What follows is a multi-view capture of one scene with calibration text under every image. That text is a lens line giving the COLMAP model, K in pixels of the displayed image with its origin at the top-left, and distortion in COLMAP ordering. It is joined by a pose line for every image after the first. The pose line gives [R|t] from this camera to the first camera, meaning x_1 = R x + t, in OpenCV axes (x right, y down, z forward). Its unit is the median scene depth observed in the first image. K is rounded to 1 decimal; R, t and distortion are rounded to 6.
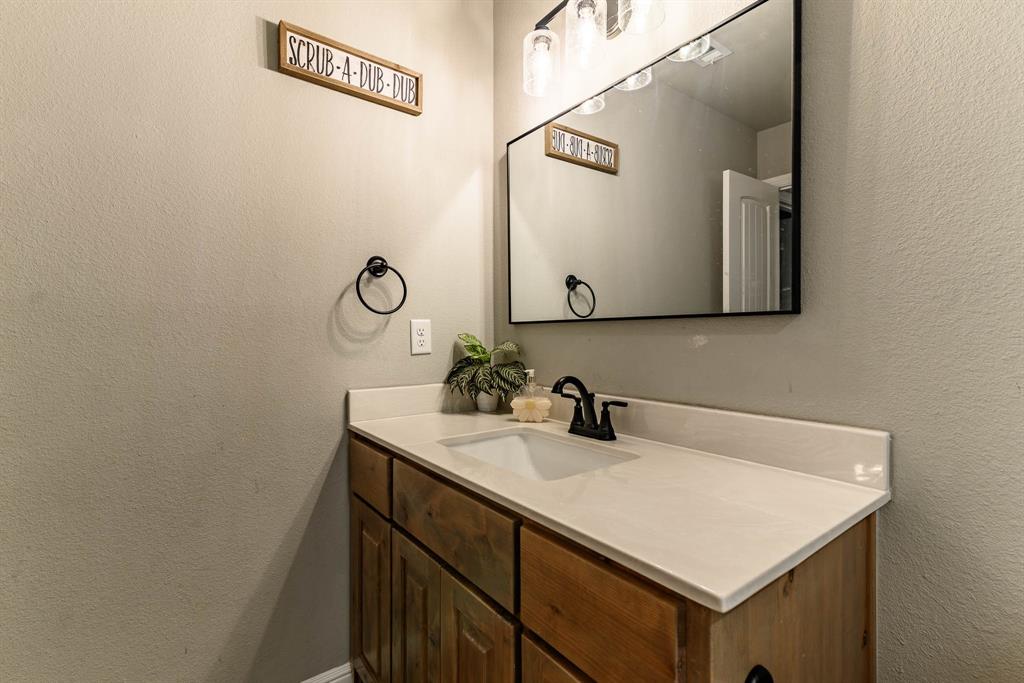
lens RADIAL K [[460.0, 0, 512.2], [0, 460.0, 329.2], [0, 0, 1]] dist [0.001599, 0.000066]
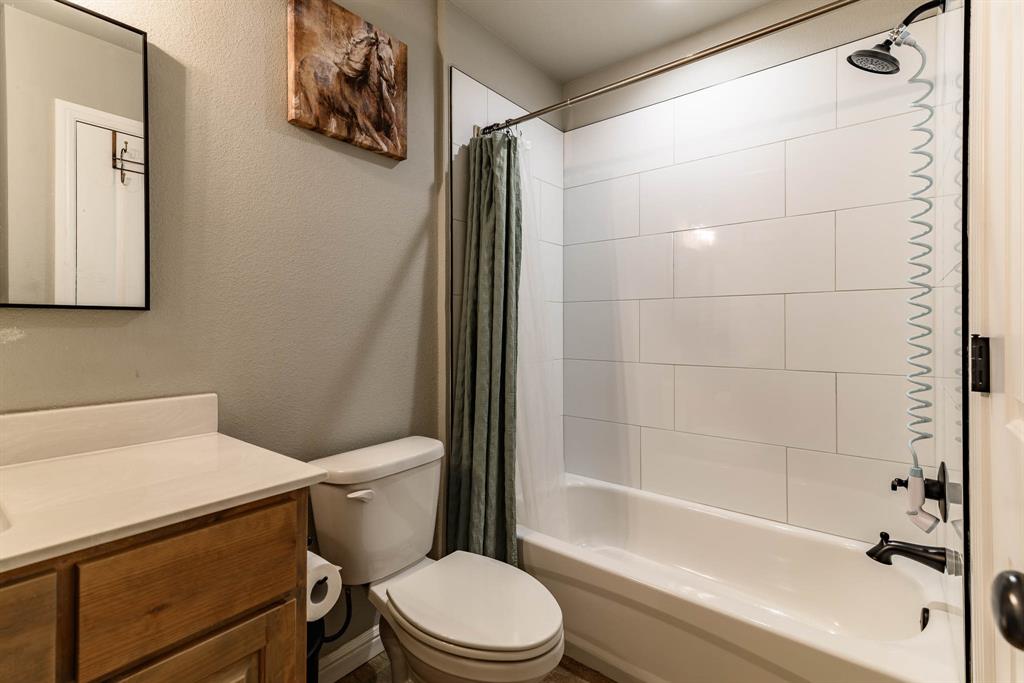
lens RADIAL K [[460.0, 0, 512.2], [0, 460.0, 329.2], [0, 0, 1]] dist [0.001599, 0.000066]
pose [[-0.245258, -0.008578, 0.969420, -0.894013], [-0.011261, 0.999919, 0.005999, -0.002618], [-0.969392, -0.009445, -0.245335, 0.442651]]
